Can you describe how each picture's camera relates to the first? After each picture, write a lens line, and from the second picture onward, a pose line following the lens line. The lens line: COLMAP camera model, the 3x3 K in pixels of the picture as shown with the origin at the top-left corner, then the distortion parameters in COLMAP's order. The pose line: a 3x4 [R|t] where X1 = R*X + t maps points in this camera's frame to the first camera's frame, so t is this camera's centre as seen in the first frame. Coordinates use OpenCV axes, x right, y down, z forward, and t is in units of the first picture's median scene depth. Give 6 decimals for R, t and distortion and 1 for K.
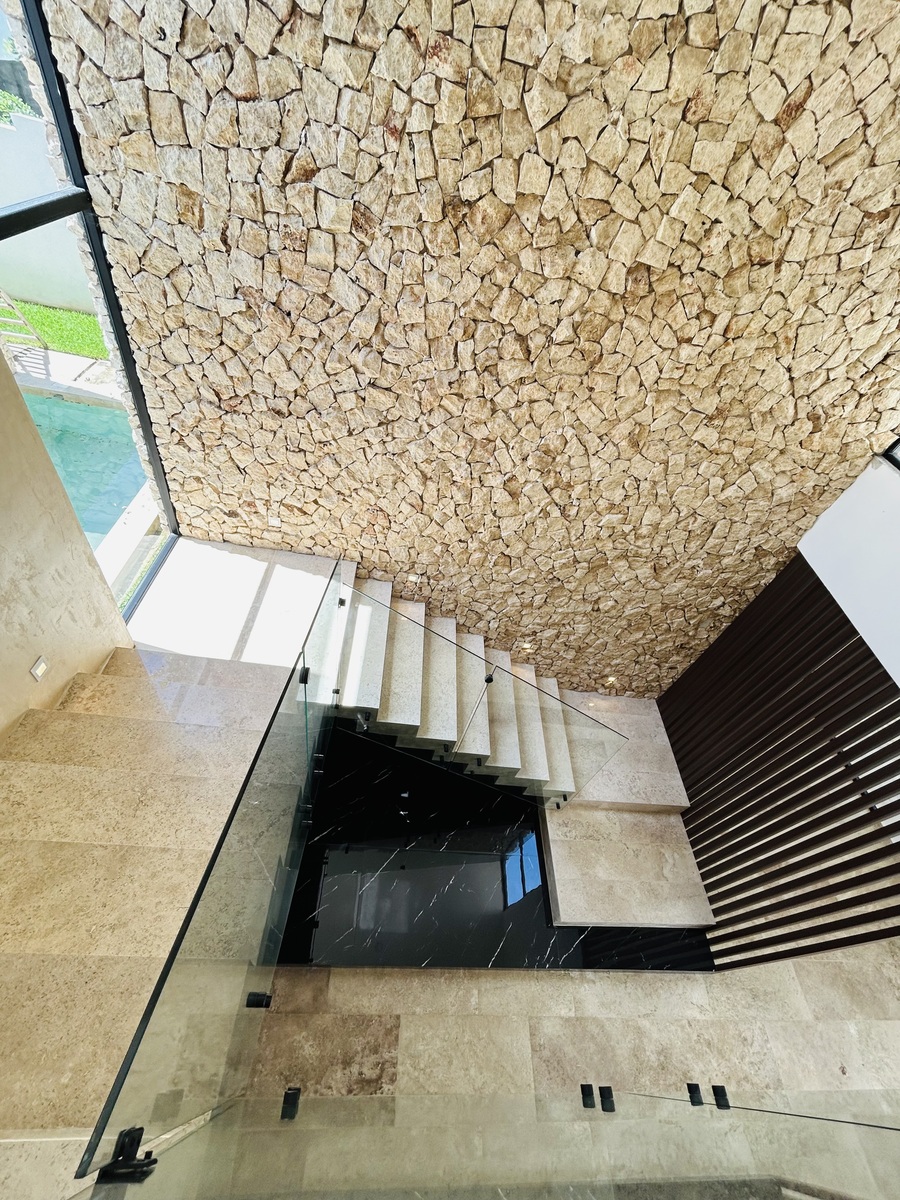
lens RADIAL K [[486.5, 0, 447.9], [0, 486.5, 596.3], [0, 0, 1]] dist [-0.002786, 0.000626]
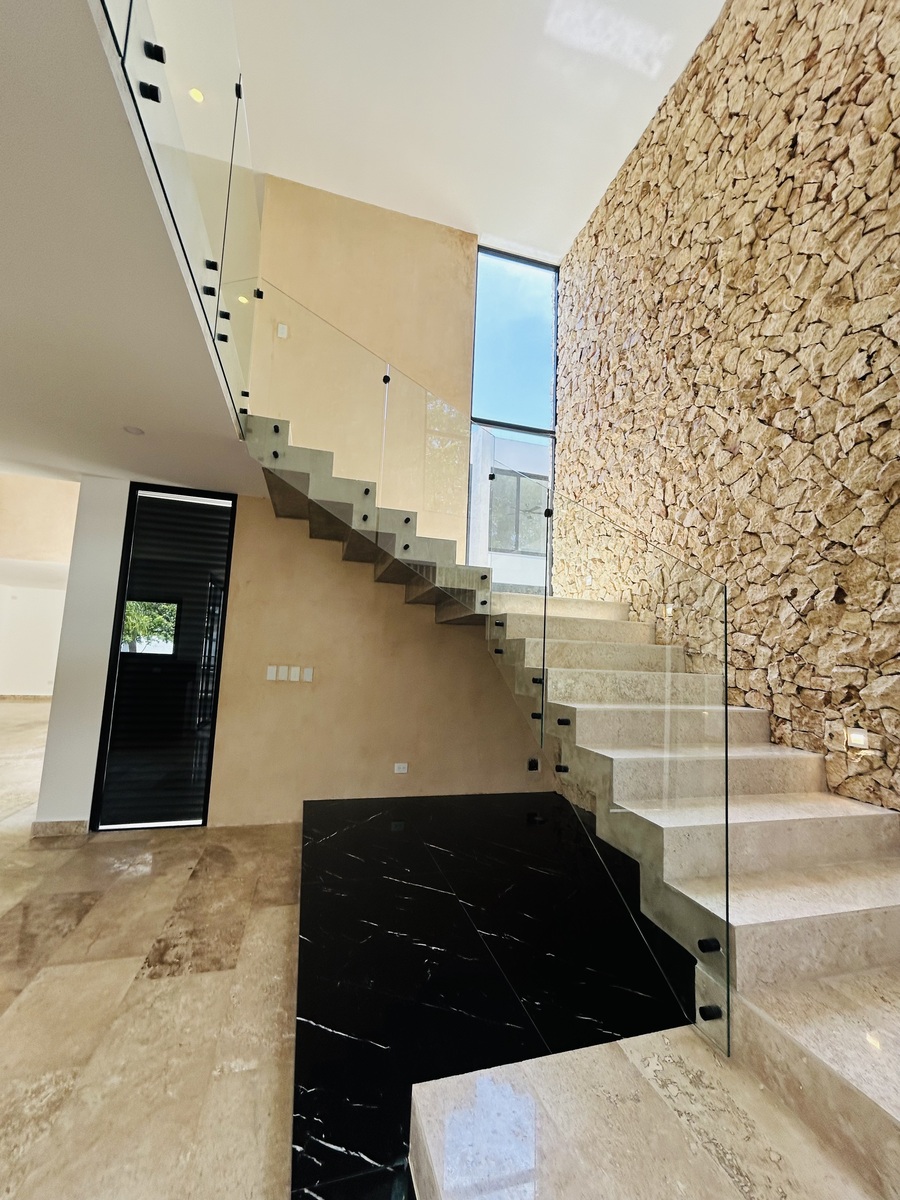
lens RADIAL K [[486.5, 0, 446.0], [0, 486.5, 600.7], [0, 0, 1]] dist [-0.002786, 0.000626]
pose [[0.272473, -0.292176, -0.916729, 0.743299], [-0.702875, 0.590205, -0.397019, 0.693671], [0.657058, 0.752523, -0.044548, 0.921633]]
